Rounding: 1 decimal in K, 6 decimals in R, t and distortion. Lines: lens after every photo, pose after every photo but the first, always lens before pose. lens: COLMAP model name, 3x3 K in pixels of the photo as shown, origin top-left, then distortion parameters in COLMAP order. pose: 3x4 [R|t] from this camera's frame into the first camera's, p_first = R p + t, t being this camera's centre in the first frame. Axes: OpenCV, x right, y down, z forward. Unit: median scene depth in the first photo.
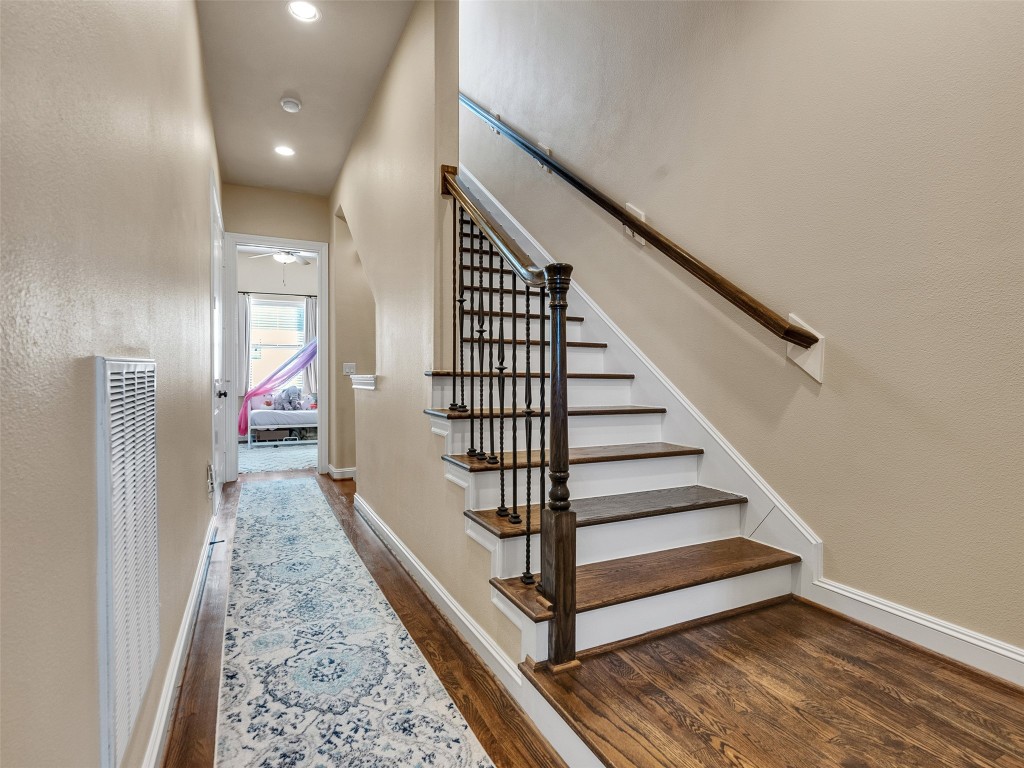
lens RADIAL K [[540.0, 0, 512.0], [0, 540.0, 384.0], [0, 0, 1]] dist [-0.003536, 0.000350]
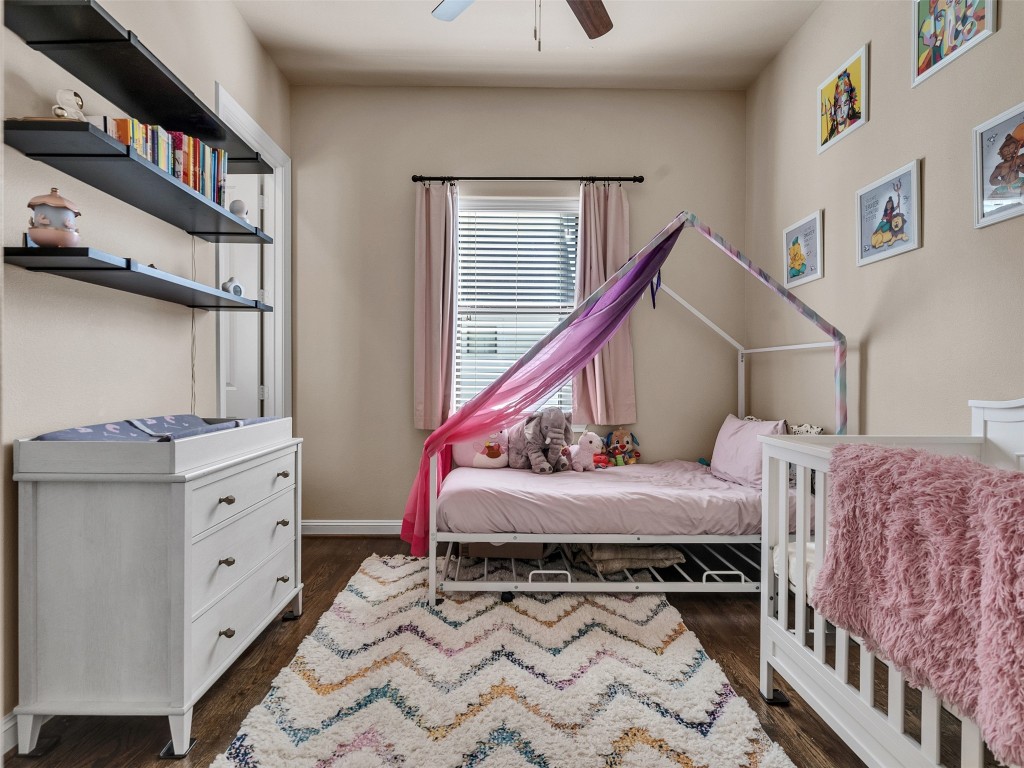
lens RADIAL K [[522.3, 0, 503.5], [0, 522.3, 383.2], [0, 0, 1]] dist [-0.007457, 0.005118]
pose [[0.906742, 0.007349, -0.421621, -0.287636], [-0.012338, 0.999882, -0.009107, -0.009139], [0.421505, 0.013459, 0.906726, 0.665190]]
